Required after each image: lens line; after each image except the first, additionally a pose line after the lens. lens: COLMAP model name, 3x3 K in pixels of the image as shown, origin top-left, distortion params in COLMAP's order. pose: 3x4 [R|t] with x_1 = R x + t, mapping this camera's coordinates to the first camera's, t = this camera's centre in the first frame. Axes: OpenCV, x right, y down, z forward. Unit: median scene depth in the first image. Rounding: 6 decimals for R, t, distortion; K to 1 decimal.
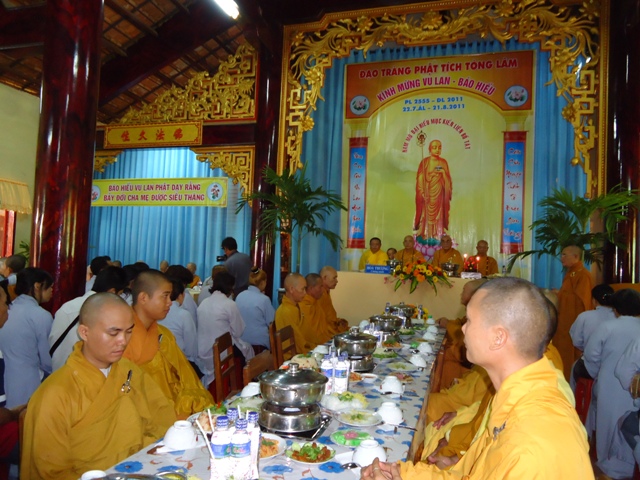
lens RADIAL K [[467.2, 0, 320.5], [0, 467.2, 238.2], [0, 0, 1]] dist [0.003660, -0.004906]
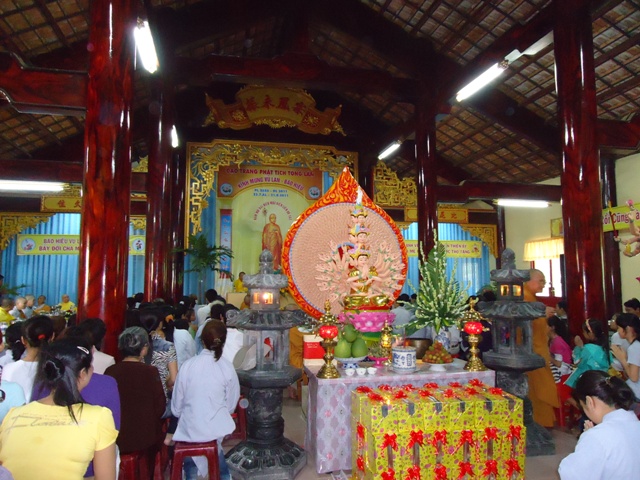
lens RADIAL K [[467.2, 0, 319.9], [0, 467.2, 237.9], [0, 0, 1]] dist [0.003660, -0.004906]
pose [[0.871189, -0.002354, 0.490942, -0.474397], [0.019487, 0.999366, -0.029789, -0.068570], [-0.490561, 0.035519, 0.870683, -0.620087]]
